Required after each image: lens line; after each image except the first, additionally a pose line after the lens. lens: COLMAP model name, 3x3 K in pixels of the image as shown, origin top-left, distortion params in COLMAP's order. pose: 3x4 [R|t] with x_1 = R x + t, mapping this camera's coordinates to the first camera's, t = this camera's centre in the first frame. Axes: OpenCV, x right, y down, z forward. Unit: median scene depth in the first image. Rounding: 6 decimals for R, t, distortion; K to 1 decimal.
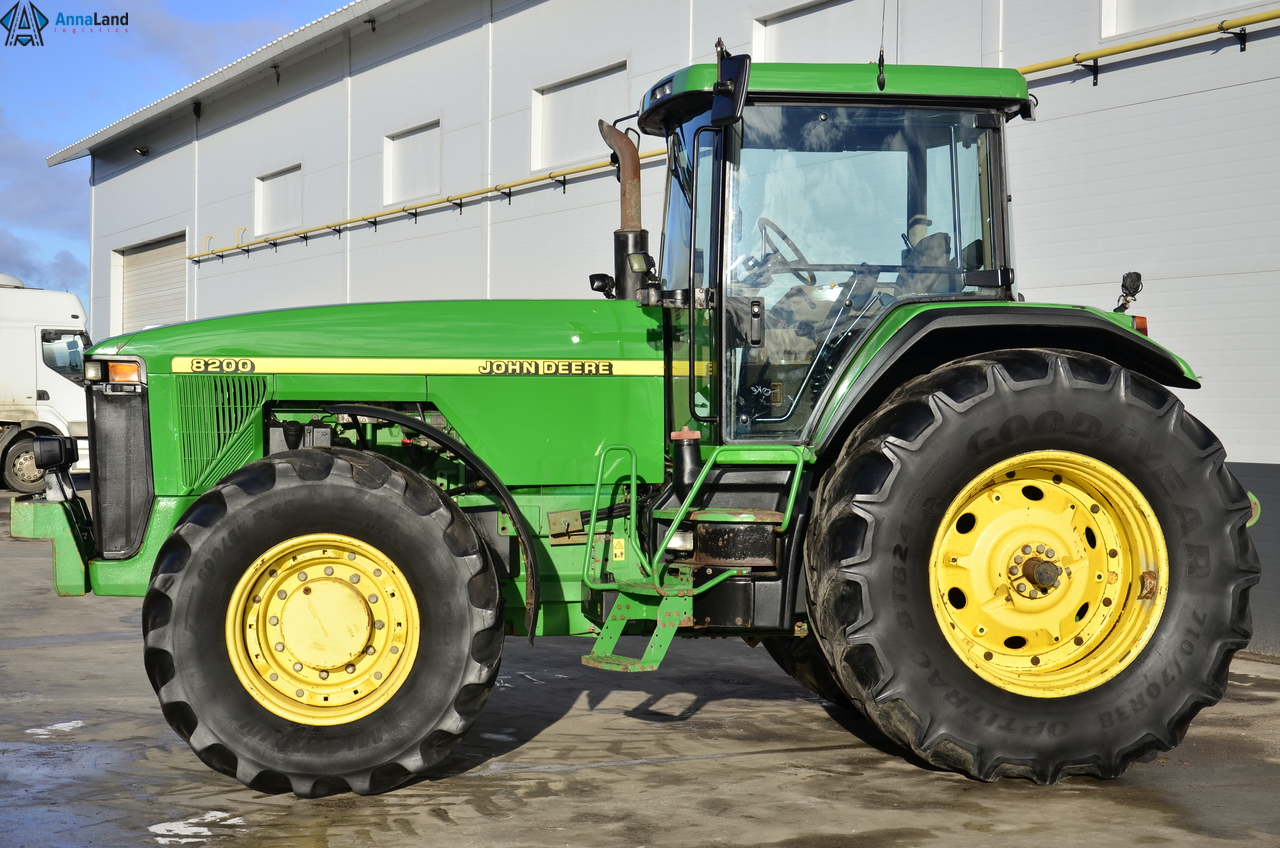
lens RADIAL K [[2217.3, 0, 640.0], [0, 2217.3, 424.0], [0, 0, 1]] dist [0.039452, 0.096929]
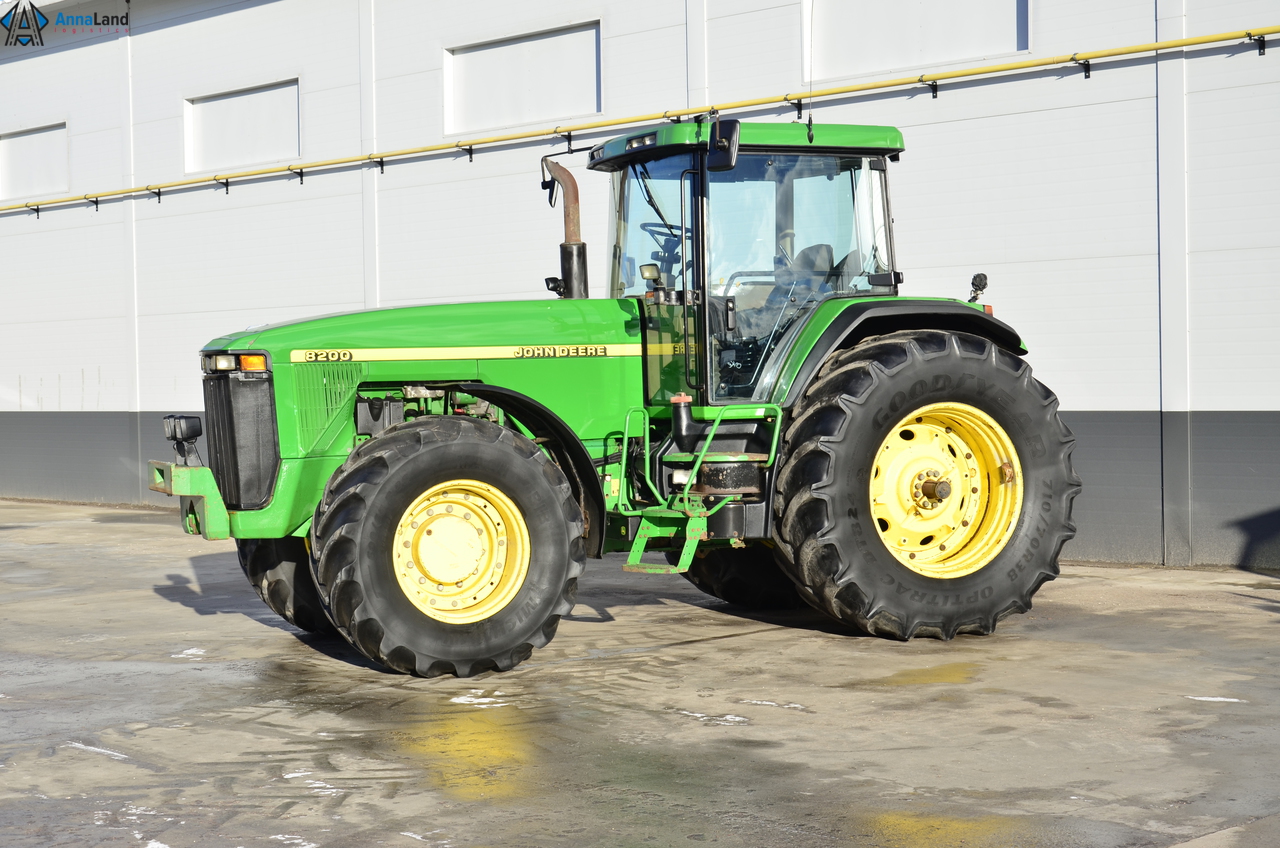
lens RADIAL K [[2080.0, 0, 640.0], [0, 2080.0, 424.0], [0, 0, 1]] dist [-0.033867, -0.020253]
pose [[0.966691, -0.031812, 0.253961, -0.323734], [0.028123, 0.999440, 0.018144, -0.003571], [-0.254396, -0.010397, 0.967044, -0.213271]]
